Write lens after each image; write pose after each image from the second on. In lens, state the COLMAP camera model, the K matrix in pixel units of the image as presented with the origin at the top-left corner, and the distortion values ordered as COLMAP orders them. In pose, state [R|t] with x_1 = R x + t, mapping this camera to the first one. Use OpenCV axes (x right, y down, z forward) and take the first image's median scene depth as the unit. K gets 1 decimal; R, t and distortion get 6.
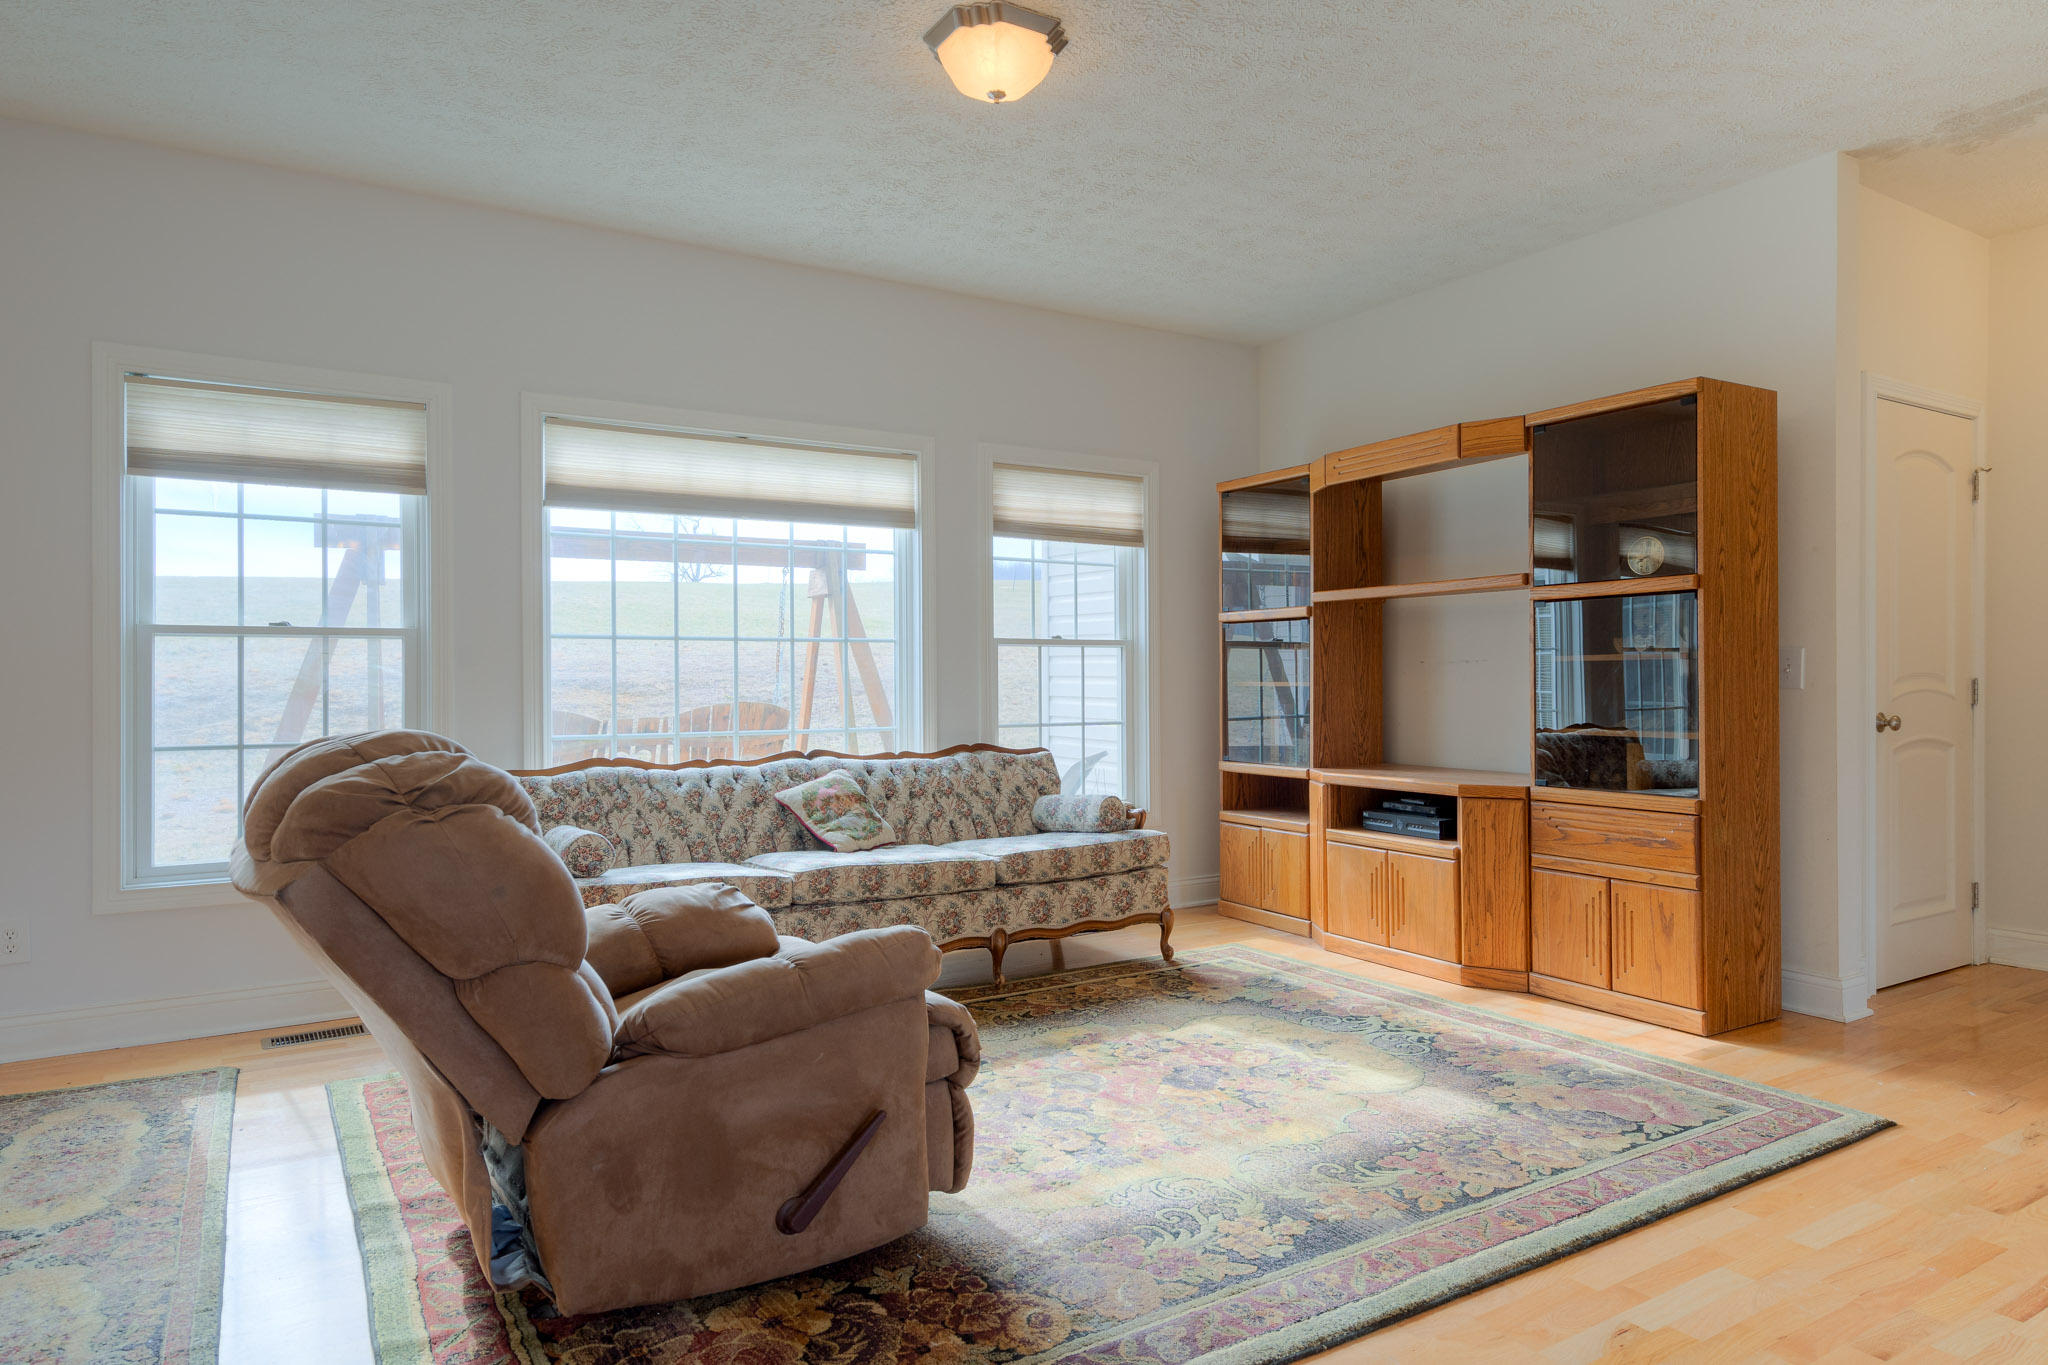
lens RADIAL K [[1218.9, 0, 1021.4], [0, 1218.9, 690.1], [0, 0, 1]] dist [0.005917, 0.003356]
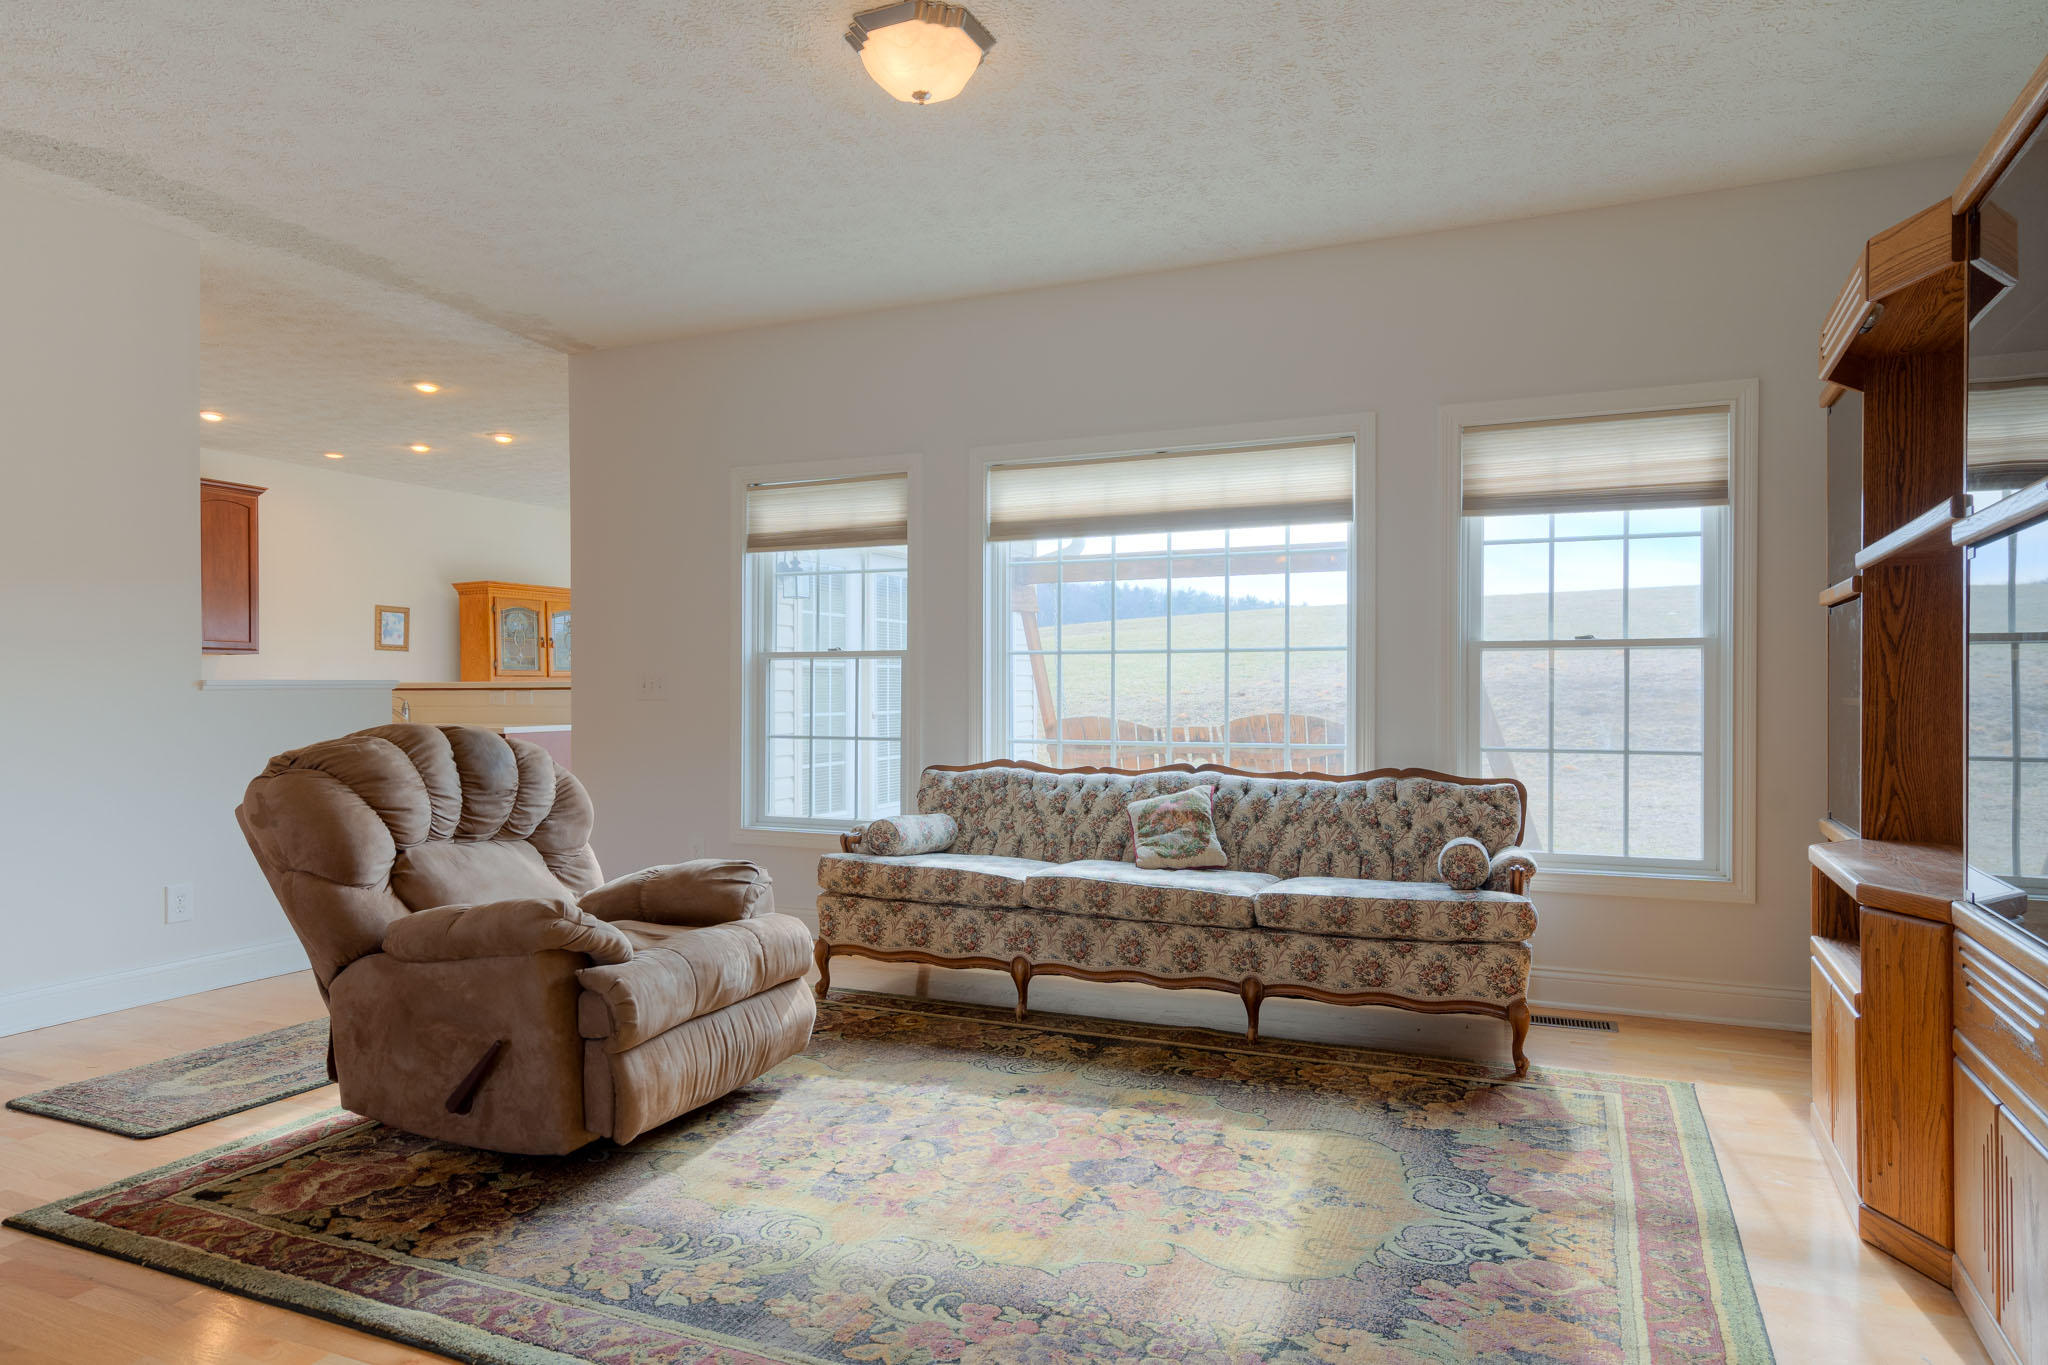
lens RADIAL K [[1218.9, 0, 1030.7], [0, 1218.9, 709.2], [0, 0, 1]] dist [0.005917, 0.003356]
pose [[0.578384, 0.016134, -0.815605, 0.632572], [-0.009980, 0.999870, 0.012702, -0.006274], [0.815704, 0.000793, 0.578470, 0.380506]]
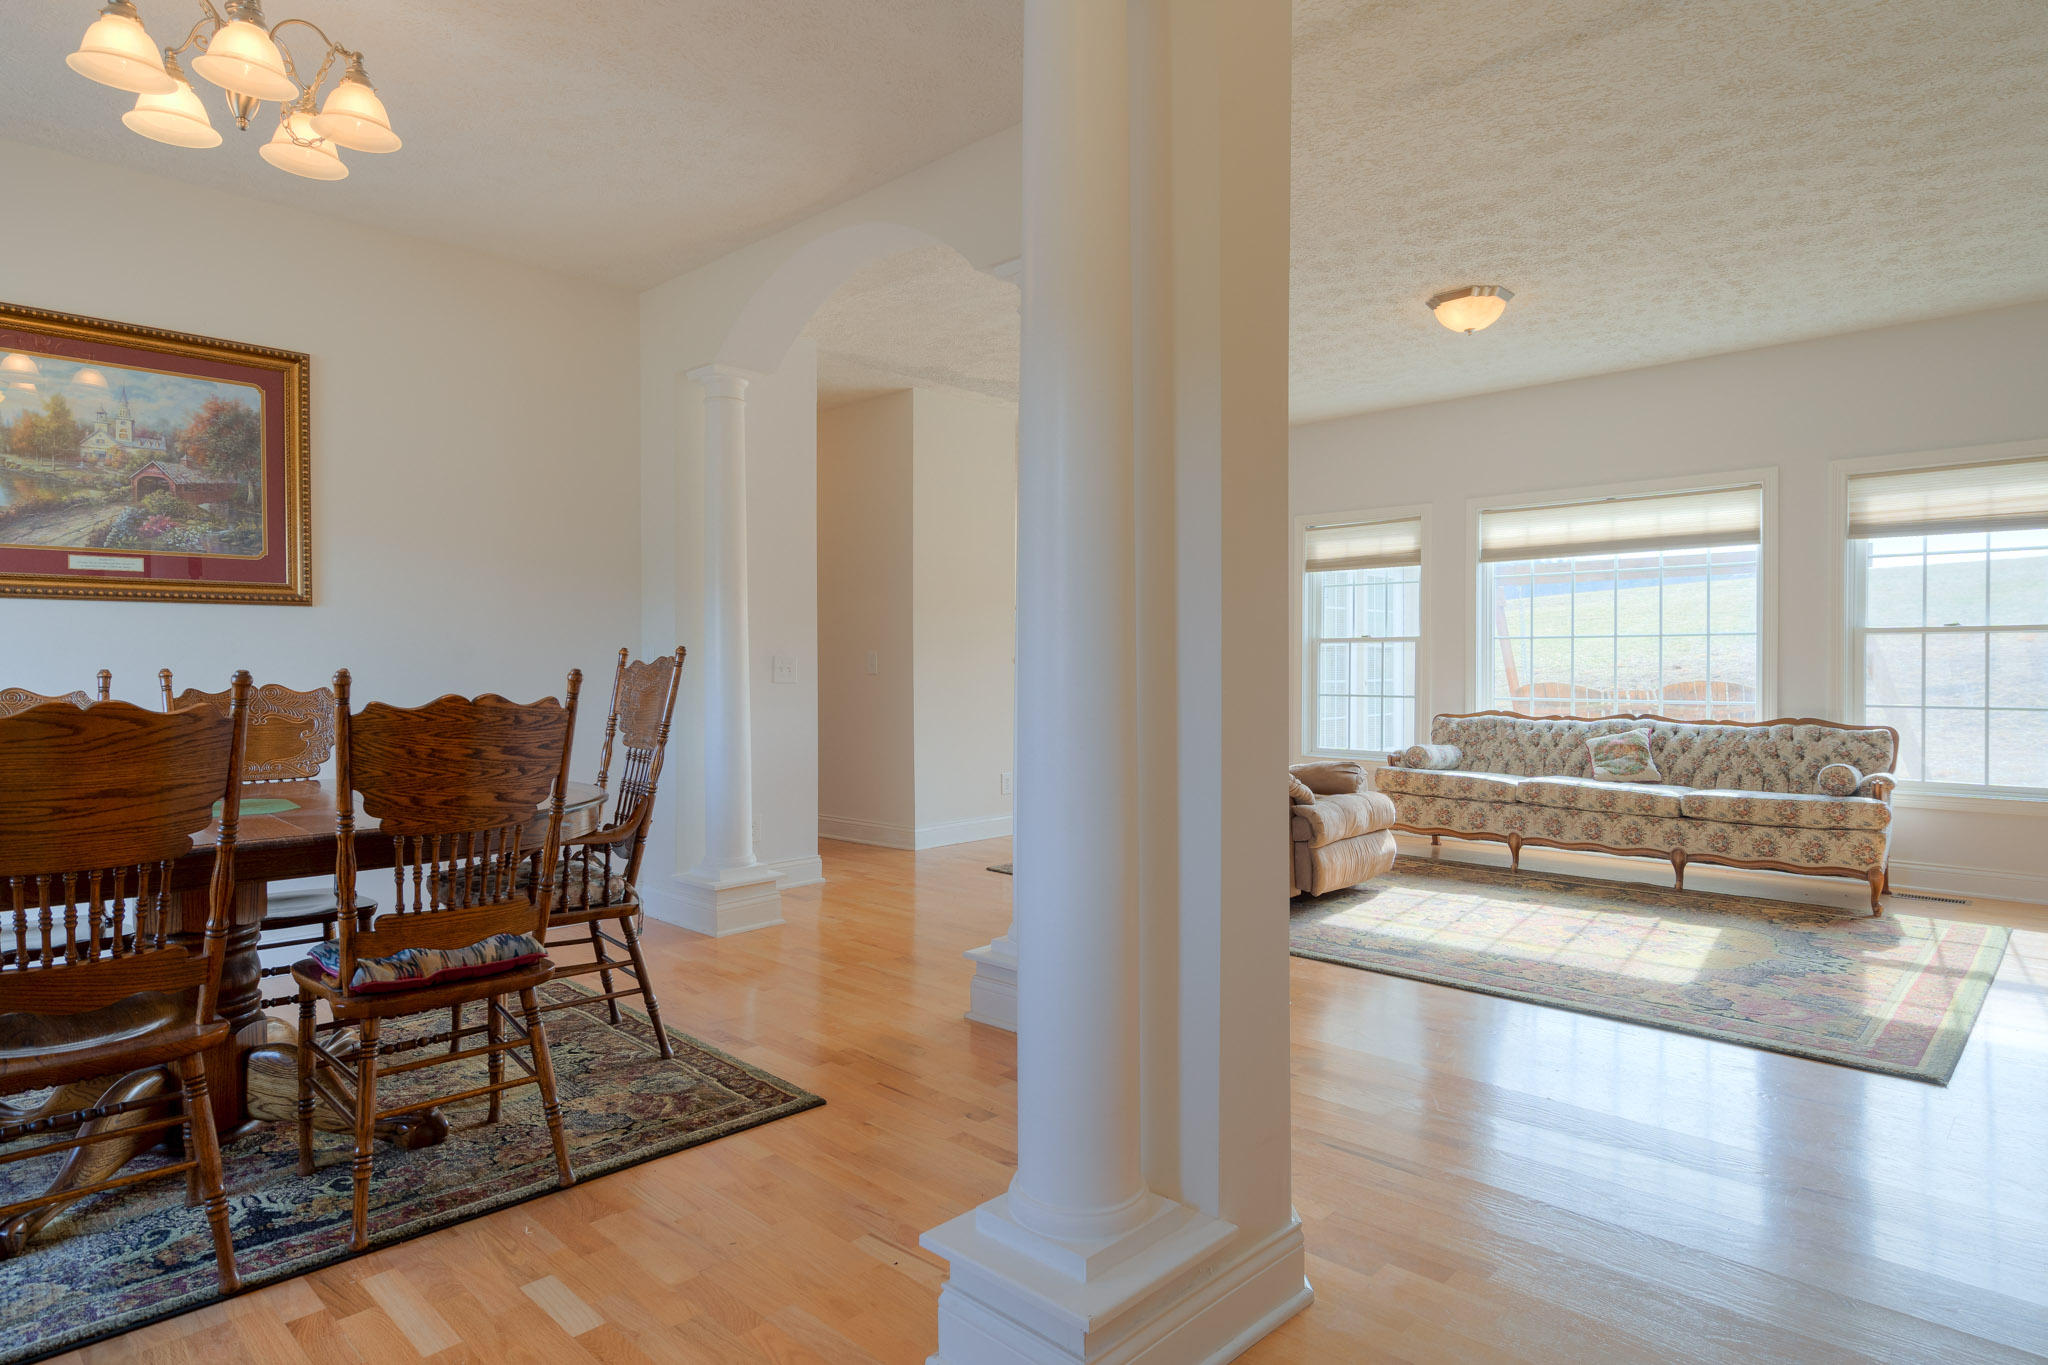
lens RADIAL K [[1119.5, 0, 1073.2], [0, 1119.5, 675.2], [0, 0, 1]] dist [0.004190, -0.001116]
pose [[0.289130, 0.013432, -0.957195, 1.028940], [-0.008819, 0.999896, 0.011368, -0.005600], [0.957249, 0.005155, 0.289219, -0.008770]]
